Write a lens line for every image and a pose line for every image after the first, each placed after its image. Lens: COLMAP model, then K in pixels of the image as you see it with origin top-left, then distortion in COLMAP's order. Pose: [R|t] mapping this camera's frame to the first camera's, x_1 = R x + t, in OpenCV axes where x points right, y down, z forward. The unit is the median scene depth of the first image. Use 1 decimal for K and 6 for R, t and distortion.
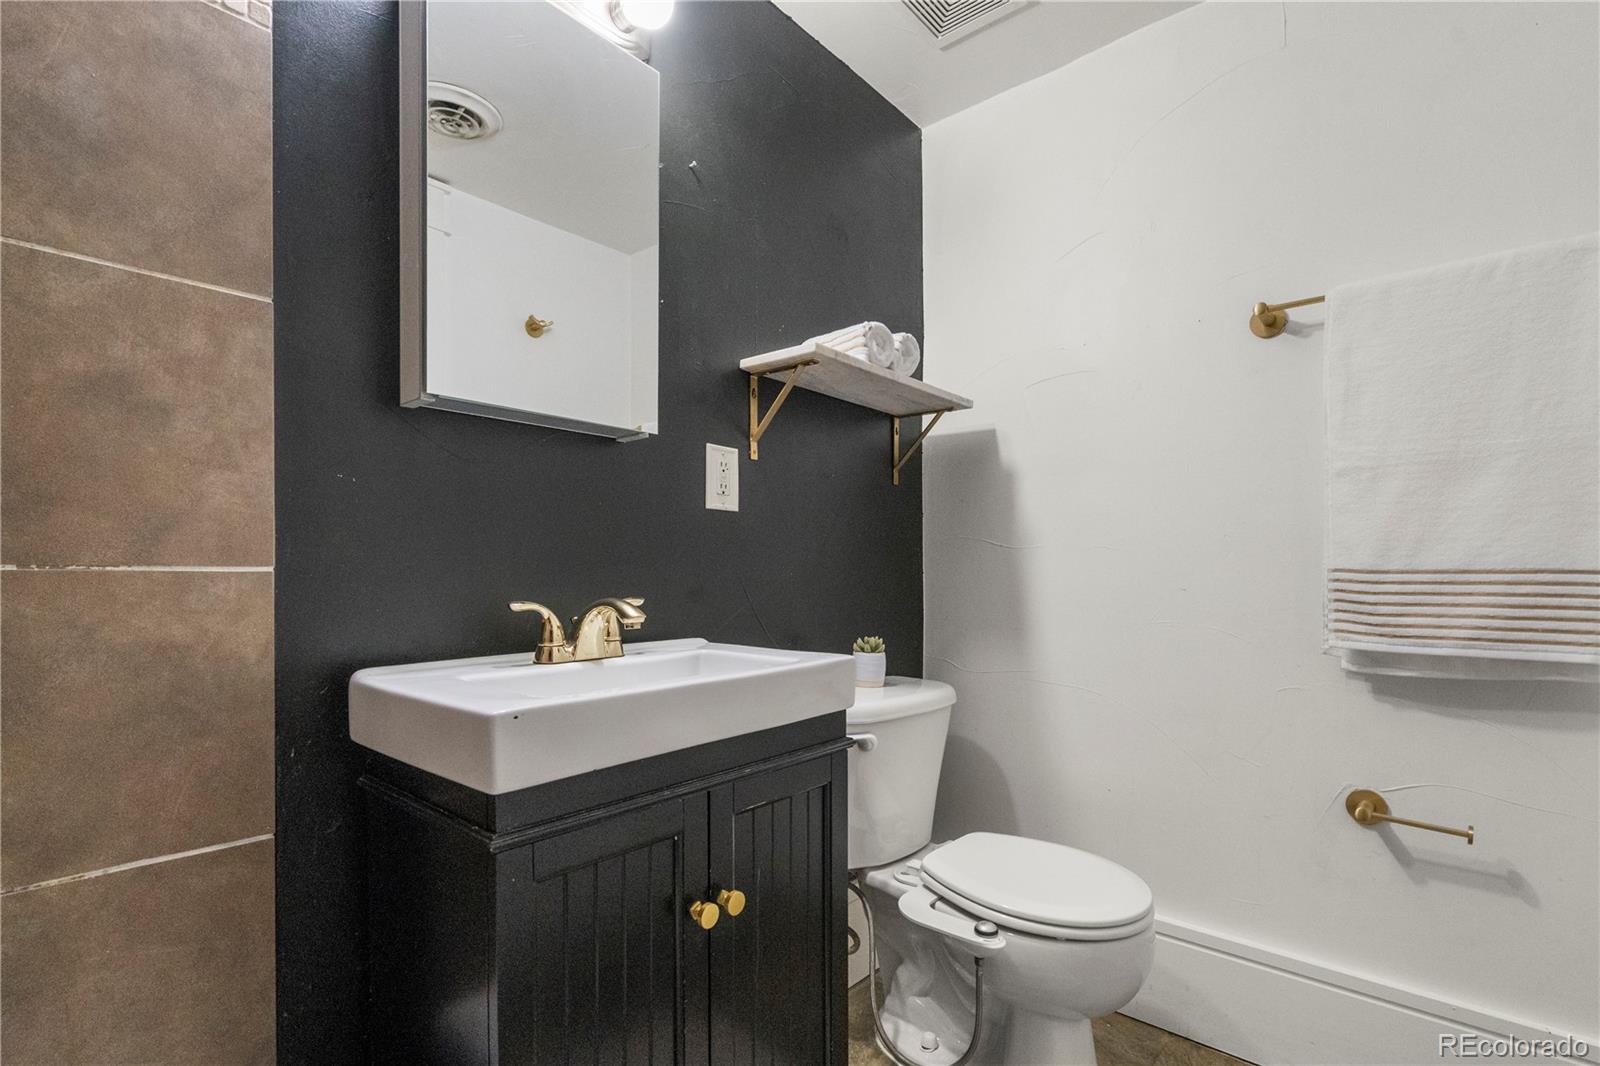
lens RADIAL K [[757.4, 0, 802.4], [0, 757.4, 578.6], [0, 0, 1]] dist [0.000440, 0.000255]
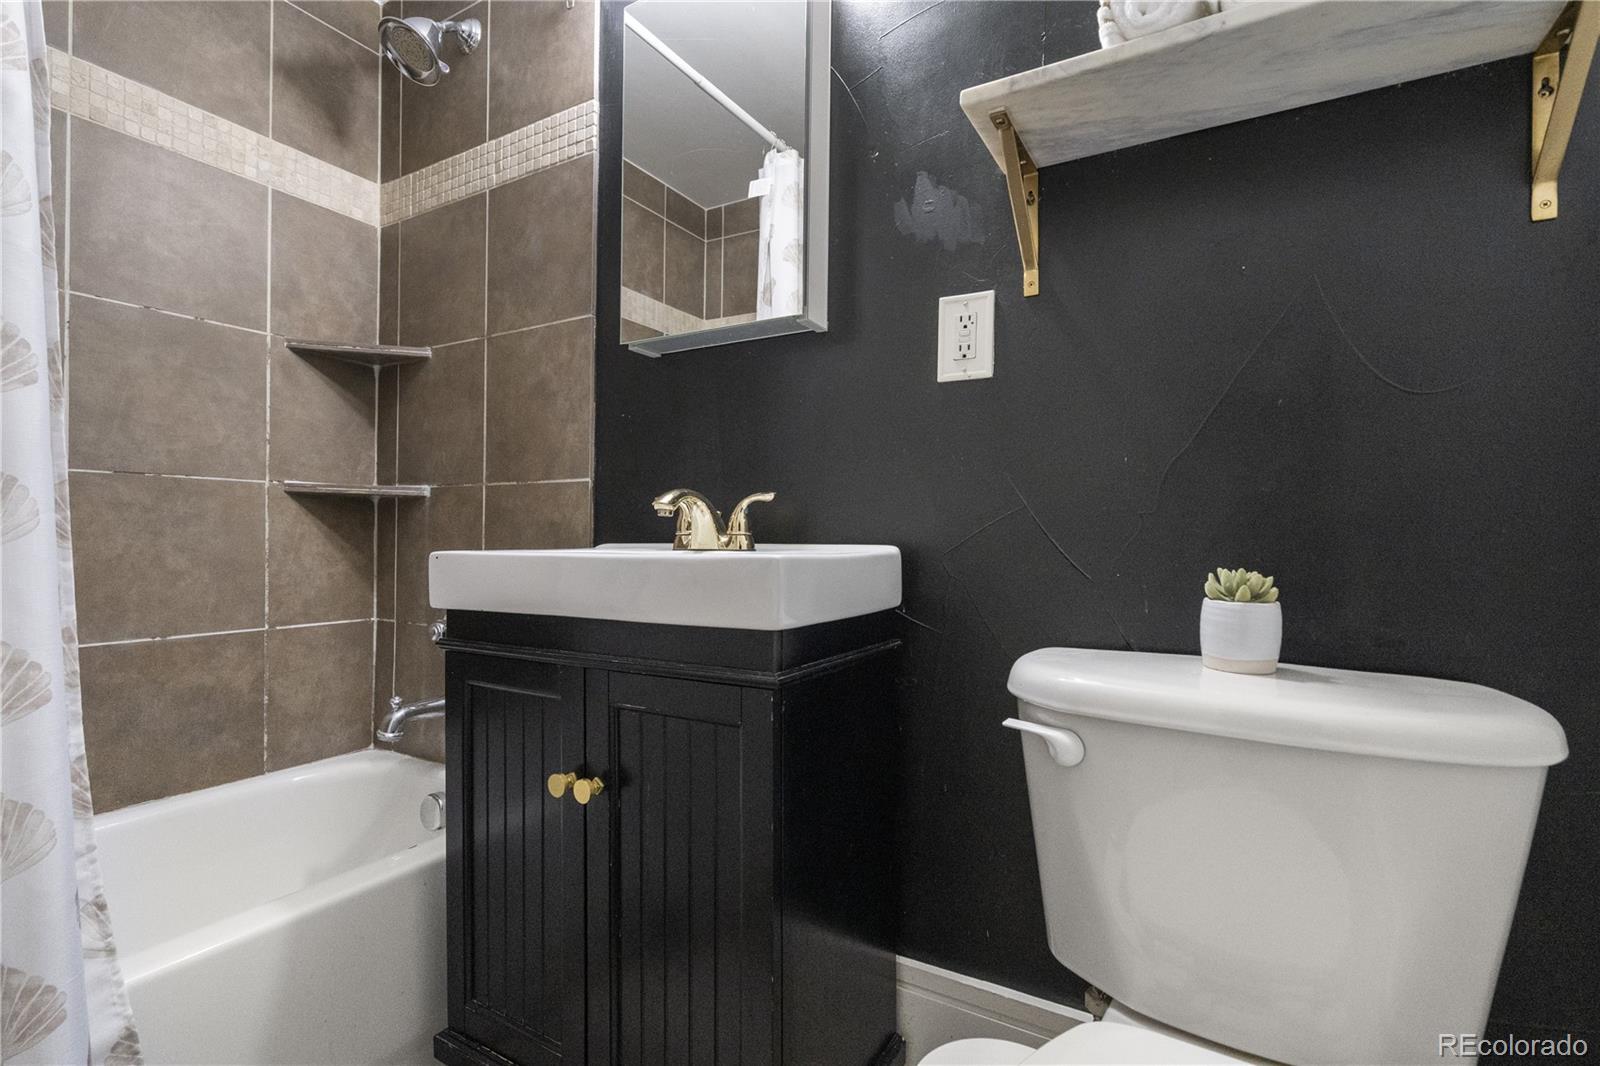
lens RADIAL K [[742.2, 0, 794.3], [0, 742.2, 544.9], [0, 0, 1]] dist [-0.003044, 0.000408]
pose [[0.176312, 0.003587, -0.984328, 0.583997], [-0.015778, 0.999875, 0.000818, 0.073783], [0.984208, 0.015387, 0.176347, 0.710072]]
